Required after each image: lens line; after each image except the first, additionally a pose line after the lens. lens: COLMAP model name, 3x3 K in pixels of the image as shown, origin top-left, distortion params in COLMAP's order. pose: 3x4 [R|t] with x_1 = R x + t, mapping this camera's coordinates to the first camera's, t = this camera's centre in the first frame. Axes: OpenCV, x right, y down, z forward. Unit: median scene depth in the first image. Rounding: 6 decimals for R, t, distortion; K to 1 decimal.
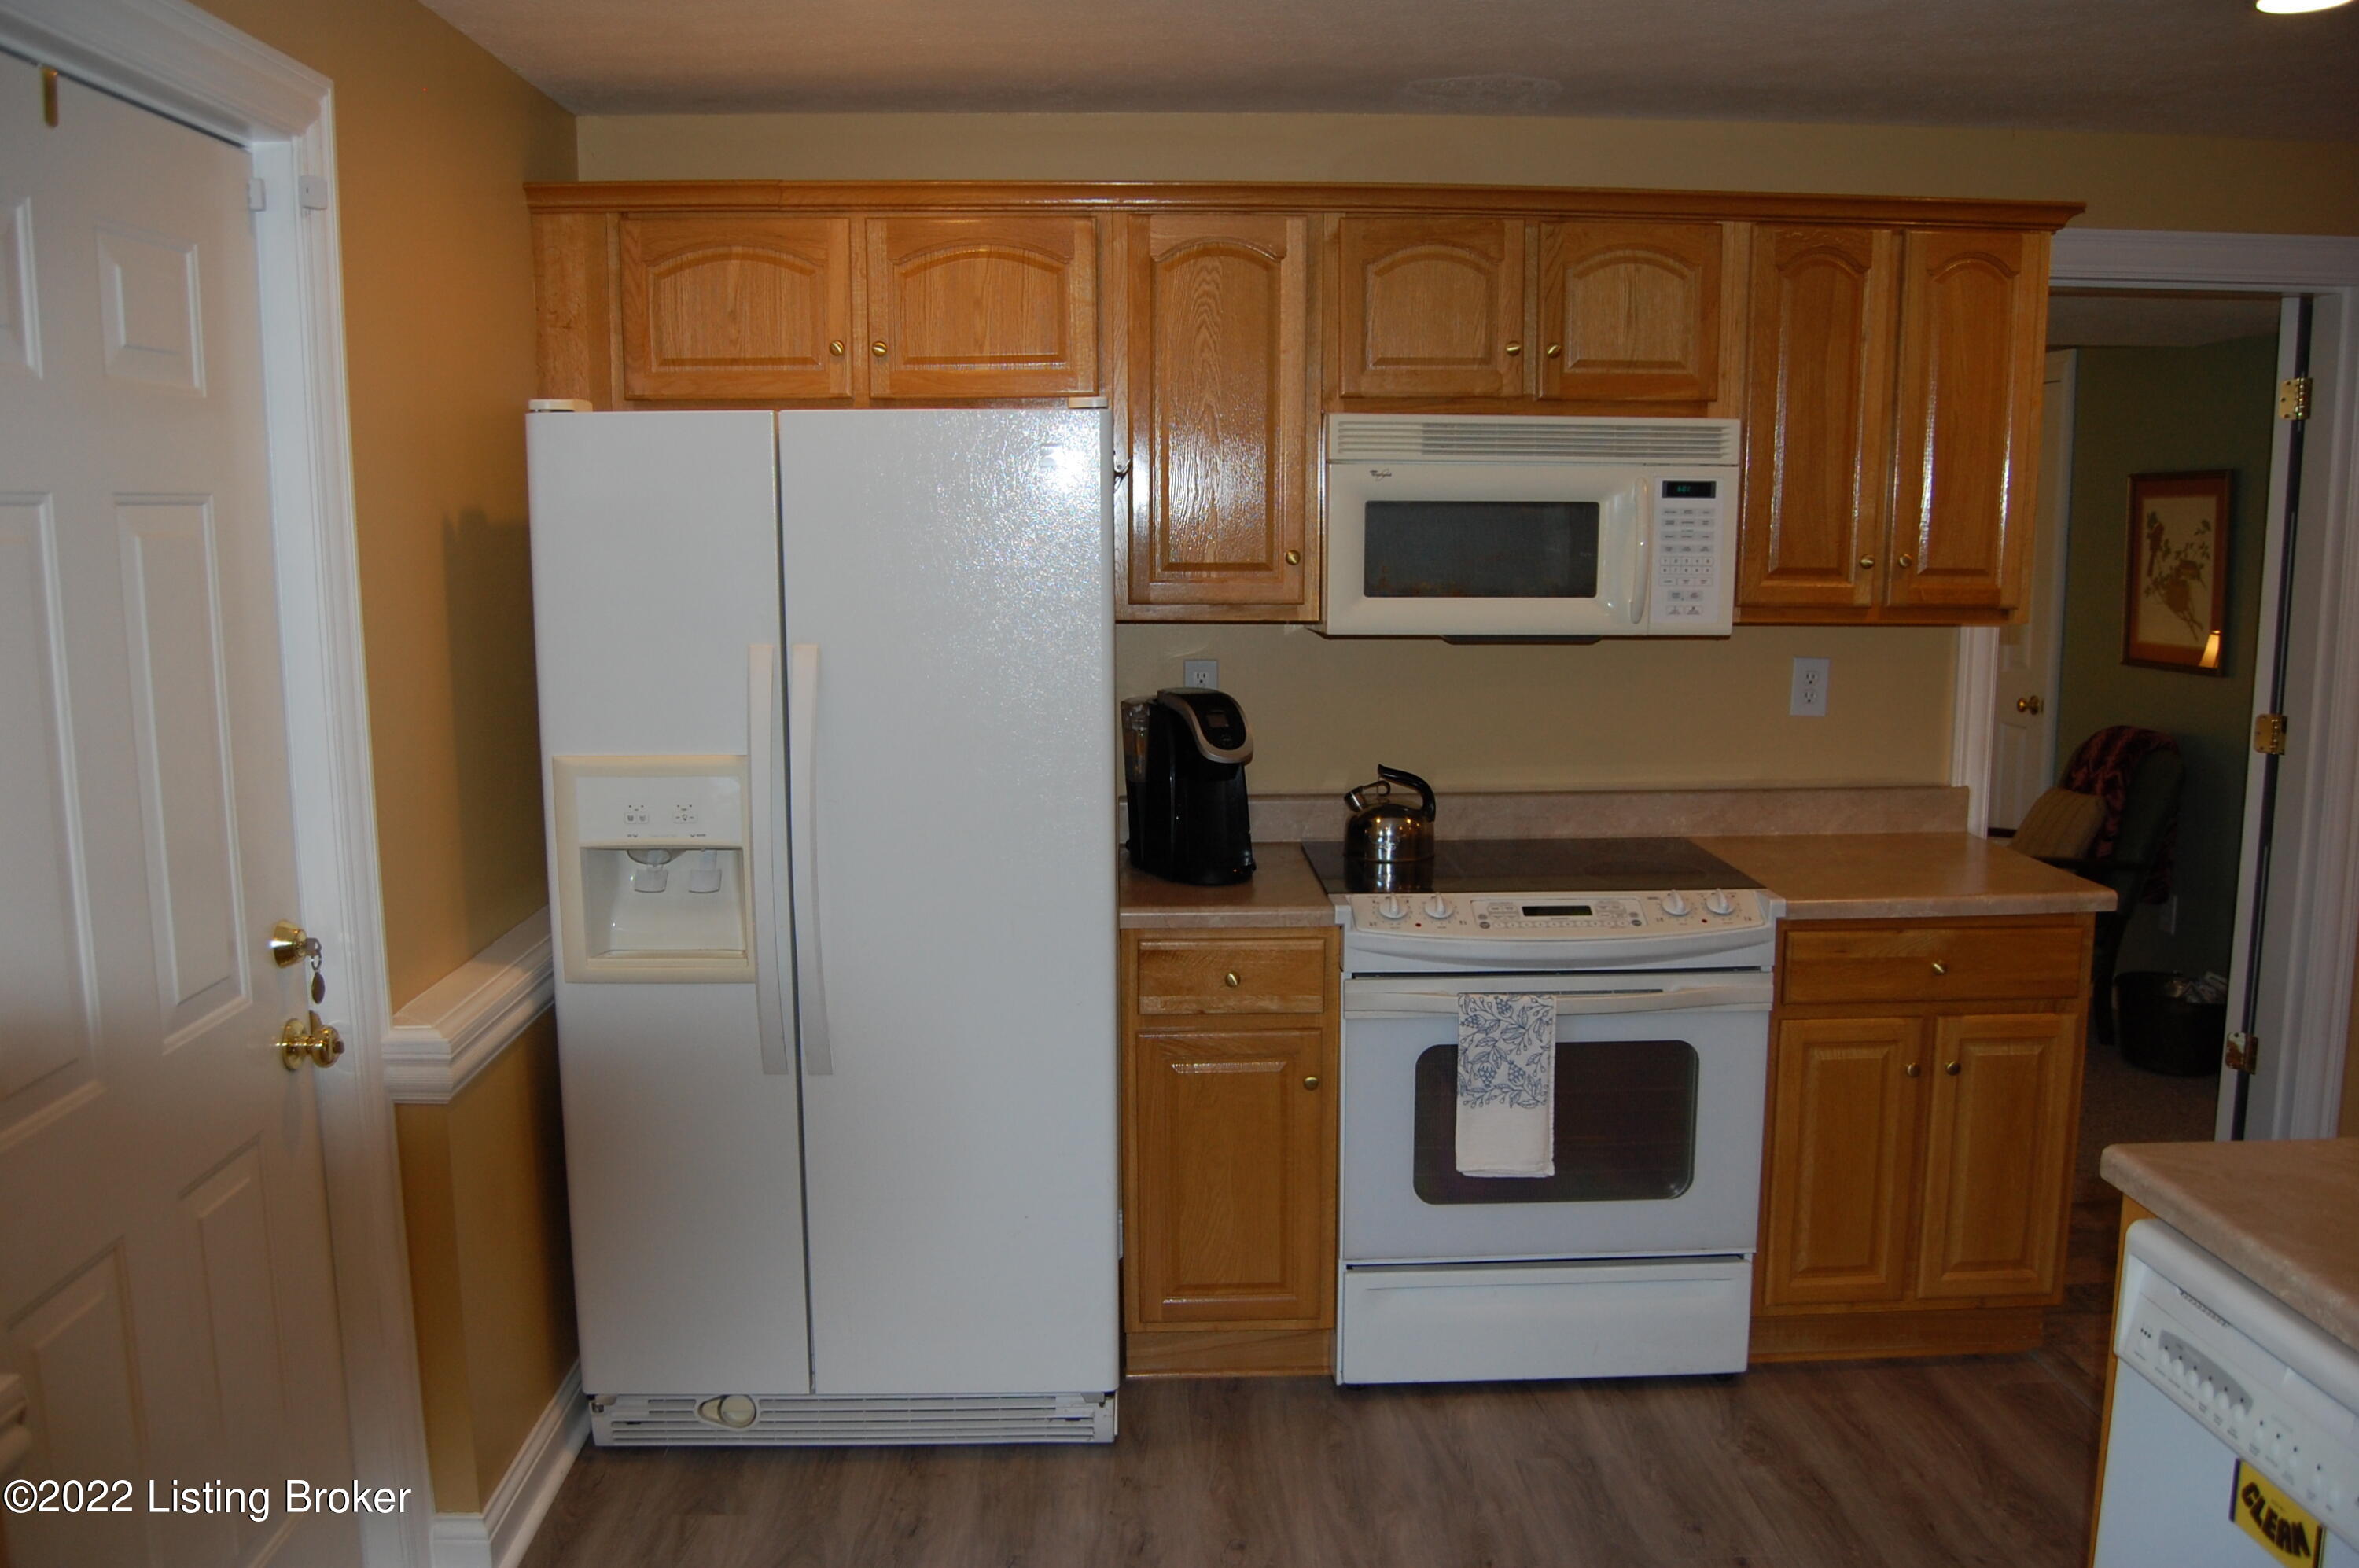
lens RADIAL K [[1825.0, 0, 1172.9], [0, 1825.0, 798.2], [0, 0, 1]] dist [-0.087750, 0.004632]
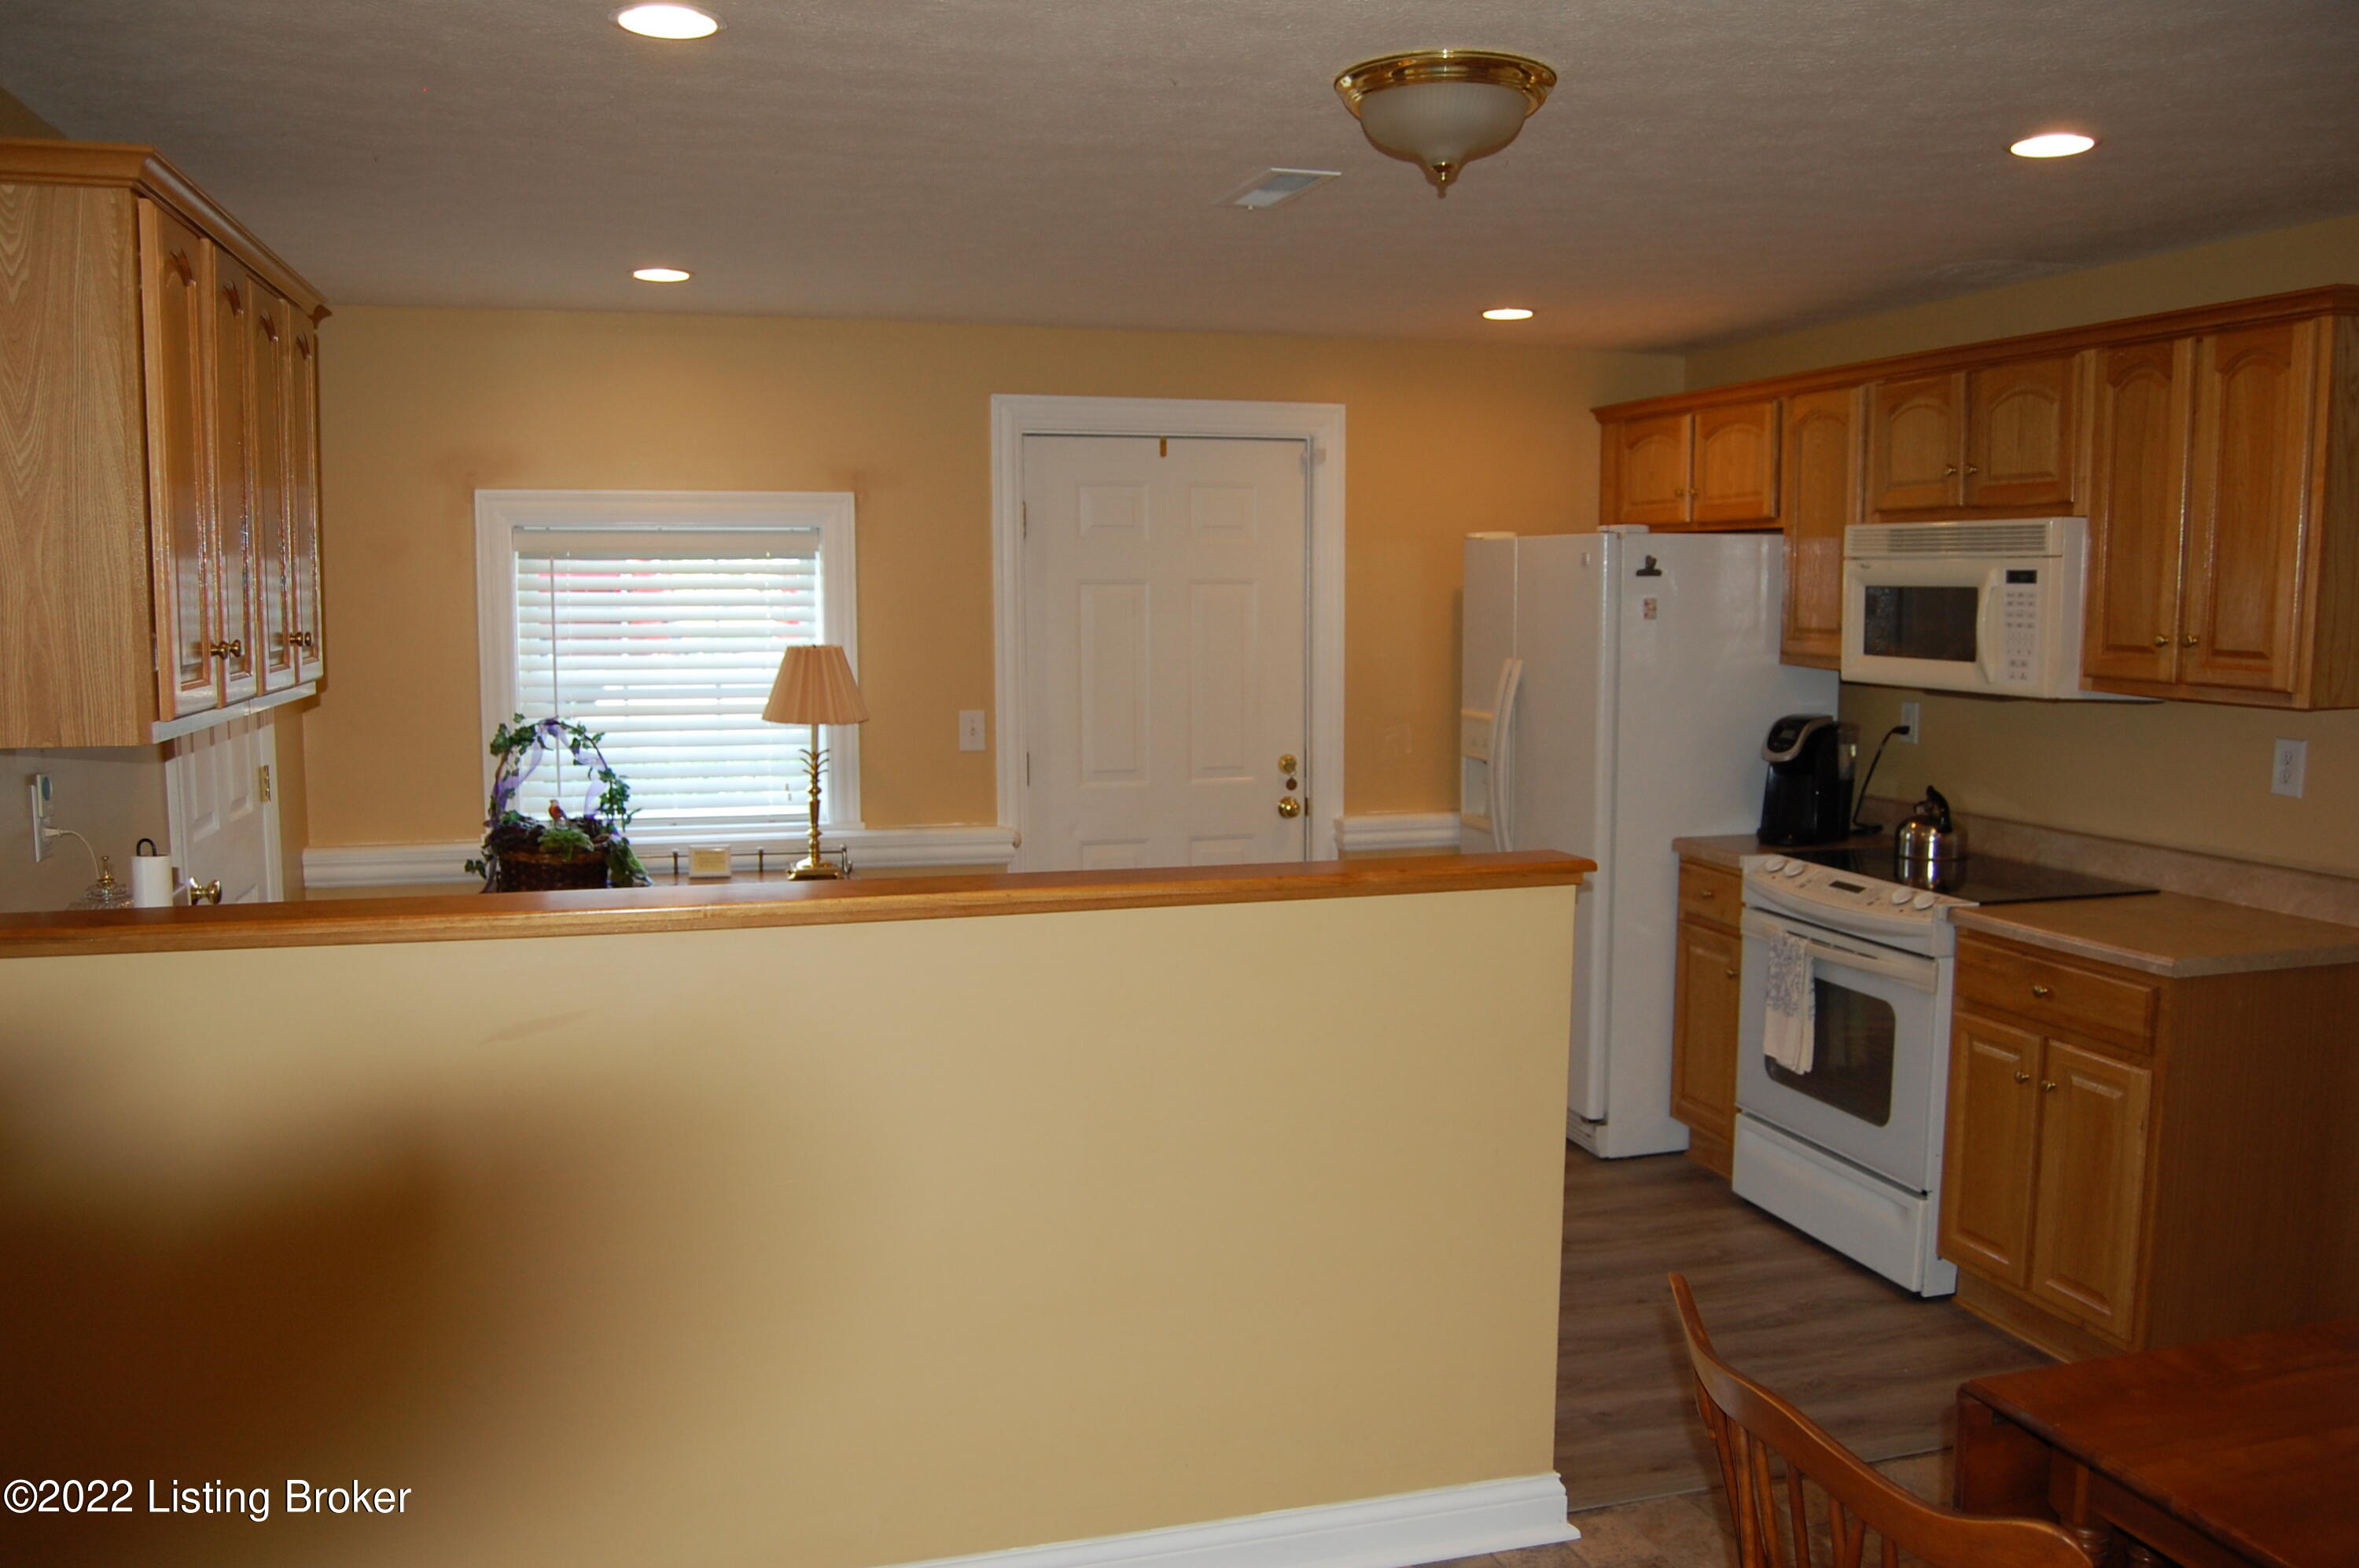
lens RADIAL K [[1825.0, 0, 1172.9], [0, 1825.0, 798.2], [0, 0, 1]] dist [-0.087750, 0.004632]
pose [[0.246149, 0.115123, -0.962371, 1.319170], [-0.148072, 0.985732, 0.080045, -0.035052], [0.957855, 0.122798, 0.259683, 0.155332]]
